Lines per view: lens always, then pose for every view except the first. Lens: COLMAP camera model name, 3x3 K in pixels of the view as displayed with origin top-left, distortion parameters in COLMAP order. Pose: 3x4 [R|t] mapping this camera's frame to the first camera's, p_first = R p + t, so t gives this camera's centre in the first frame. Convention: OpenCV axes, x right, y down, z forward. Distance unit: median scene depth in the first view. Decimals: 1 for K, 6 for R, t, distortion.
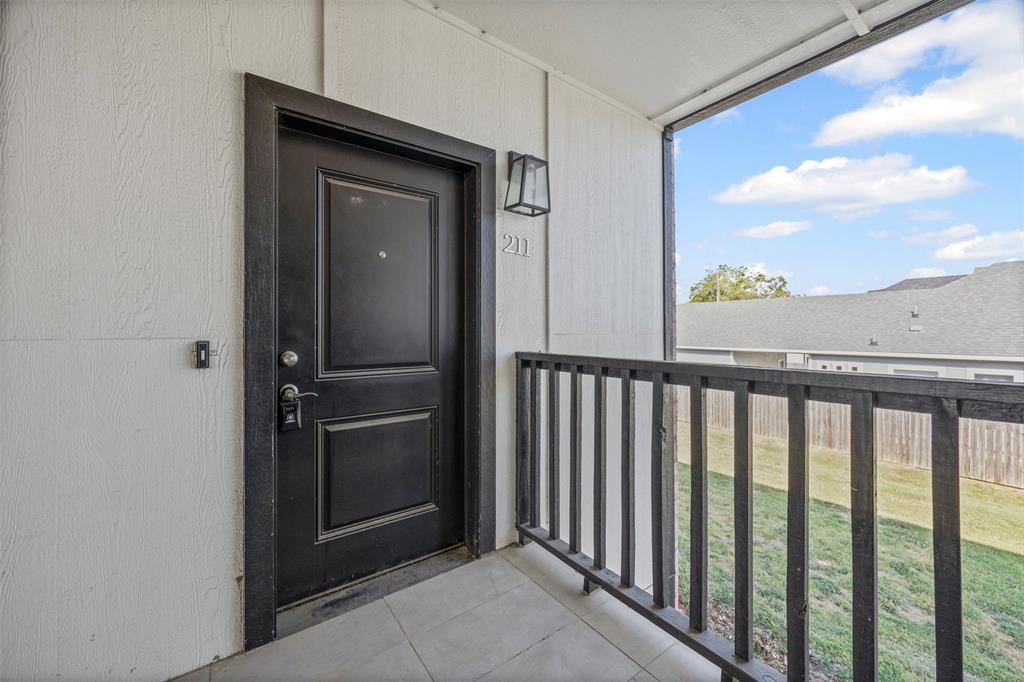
lens RADIAL K [[395.1, 0, 507.0], [0, 395.1, 329.7], [0, 0, 1]] dist [-0.004327, -0.000139]
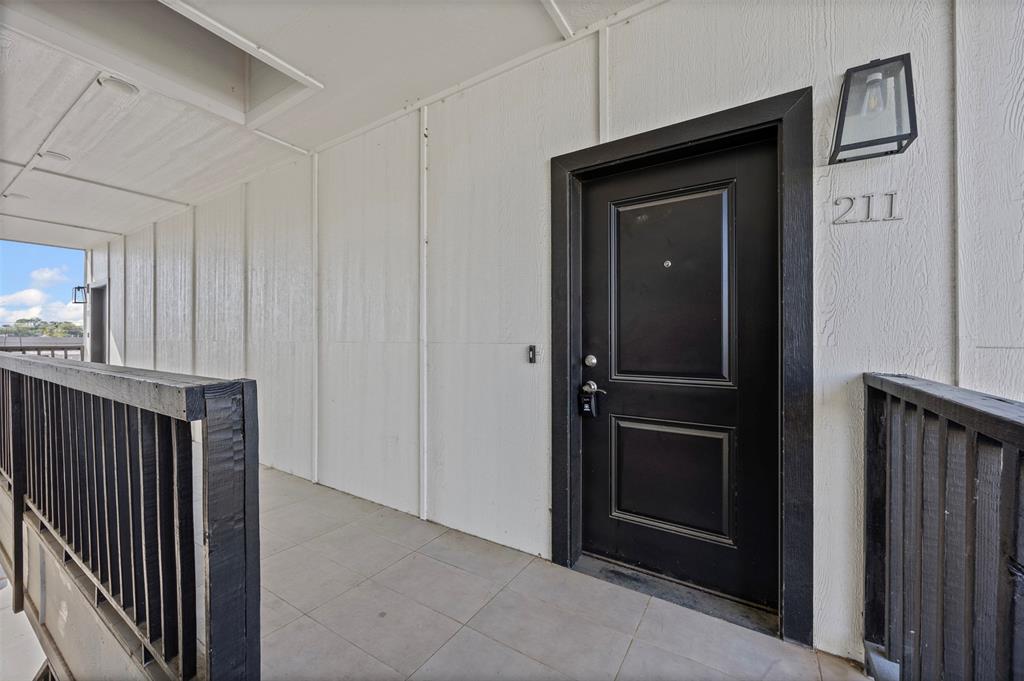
lens RADIAL K [[395.1, 0, 509.3], [0, 395.1, 338.6], [0, 0, 1]] dist [-0.004327, -0.000139]
pose [[0.366740, 0.005287, -0.930309, 0.478045], [0.002288, 0.999976, 0.006586, -0.006862], [0.930321, -0.004544, 0.366719, 0.255998]]
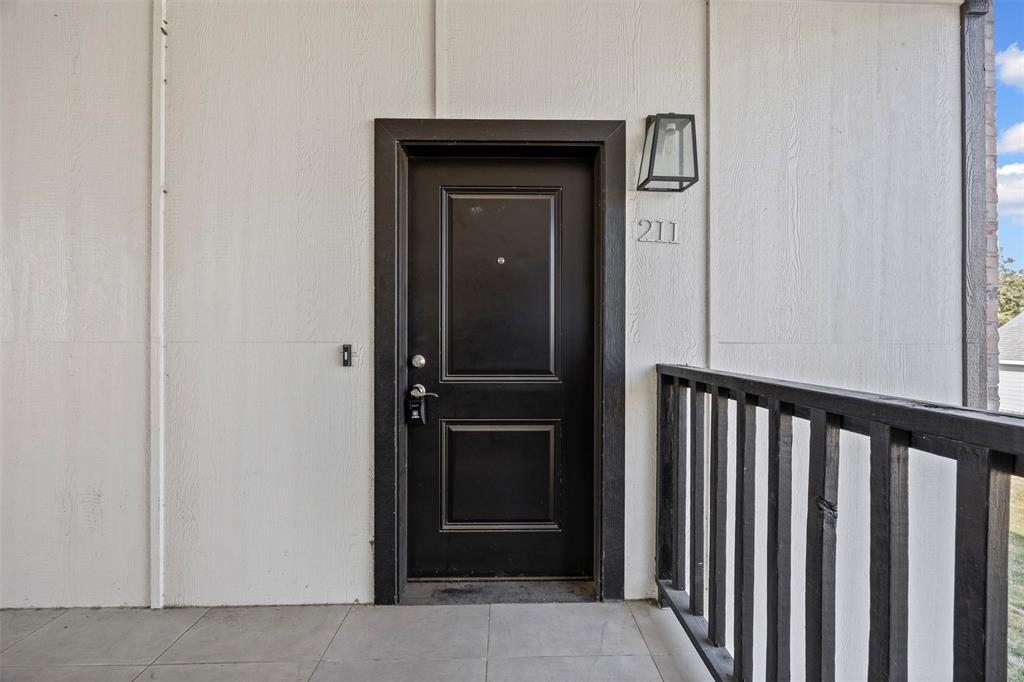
lens RADIAL K [[395.1, 0, 511.6], [0, 395.1, 339.0], [0, 0, 1]] dist [-0.004327, -0.000139]
pose [[0.822653, 0.006530, -0.568506, 0.275078], [-0.002876, 0.999969, 0.007324, 0.000035], [0.568536, -0.004390, 0.822647, 0.197757]]
